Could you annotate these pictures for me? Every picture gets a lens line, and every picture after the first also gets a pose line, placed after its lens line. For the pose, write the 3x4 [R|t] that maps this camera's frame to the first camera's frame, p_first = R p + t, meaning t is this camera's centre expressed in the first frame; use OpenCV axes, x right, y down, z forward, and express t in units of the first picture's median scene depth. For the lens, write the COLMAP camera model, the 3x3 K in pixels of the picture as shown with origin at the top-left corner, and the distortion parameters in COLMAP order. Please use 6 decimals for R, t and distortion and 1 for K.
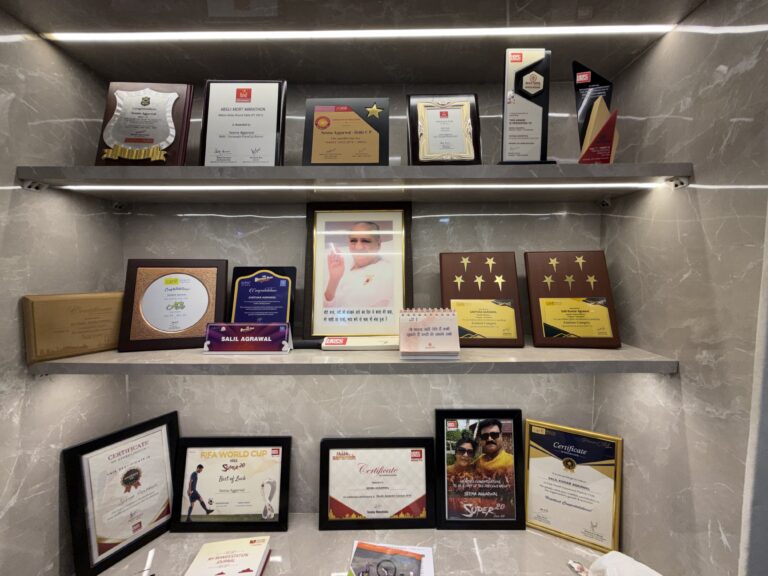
lens RADIAL K [[307.6, 0, 385.4], [0, 307.6, 288.9], [0, 0, 1]] dist [0.011381, -0.000697]
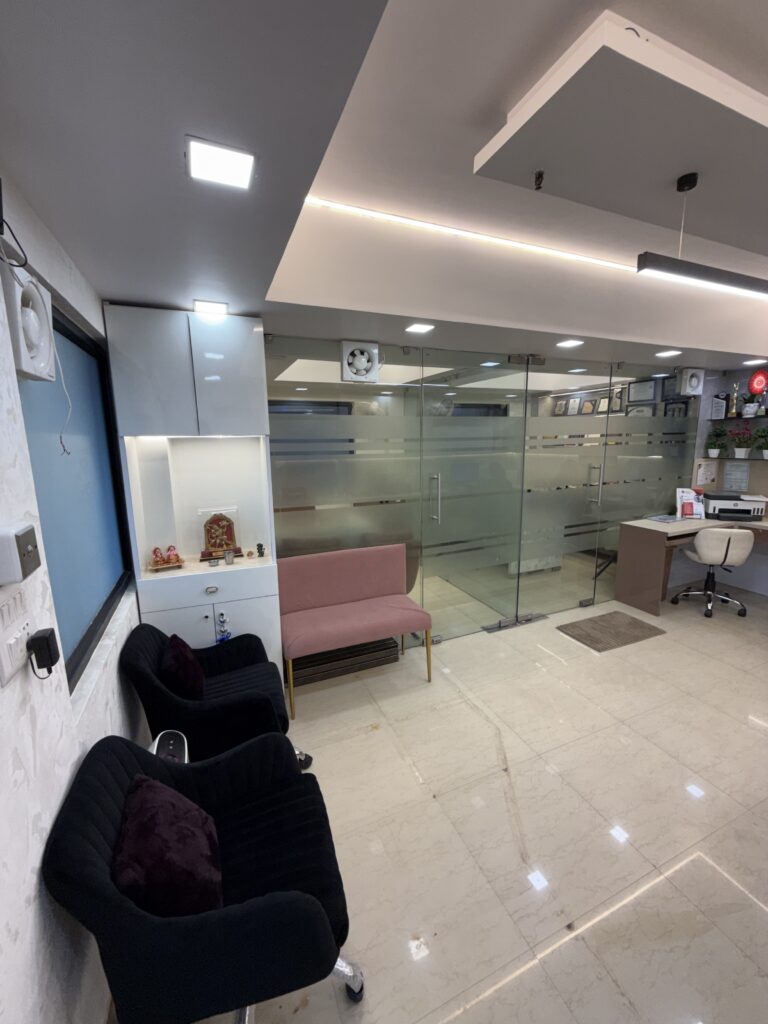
lens RADIAL K [[410.2, 0, 384.4], [0, 410.2, 509.5], [0, 0, 1]] dist [0.011381, -0.000697]
pose [[0.386831, 0.145722, -0.910564, 4.417150], [-0.032961, 0.988989, 0.144270, 0.303724], [0.921562, -0.025795, 0.387374, -4.277506]]
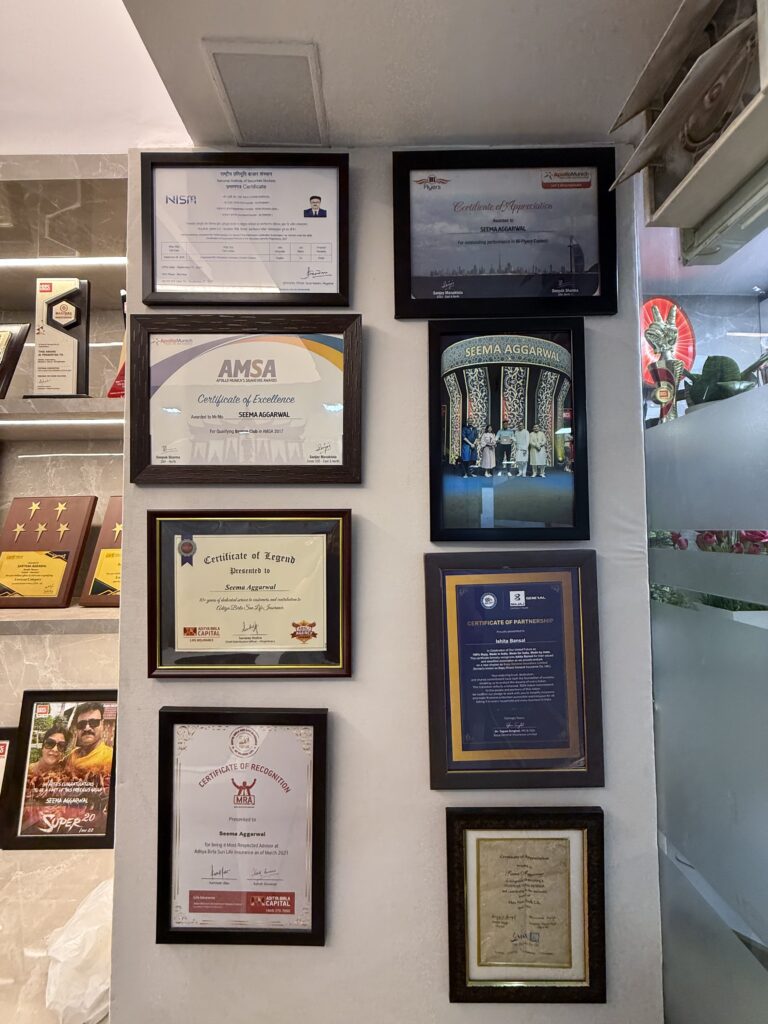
lens RADIAL K [[410.2, 0, 381.8], [0, 410.2, 509.1], [0, 0, 1]] dist [0.011381, -0.000697]
pose [[0.999843, -0.009410, -0.014984, 1.133512], [0.007837, 0.994777, -0.101768, 0.036197], [0.015863, 0.101635, 0.994695, -0.115935]]
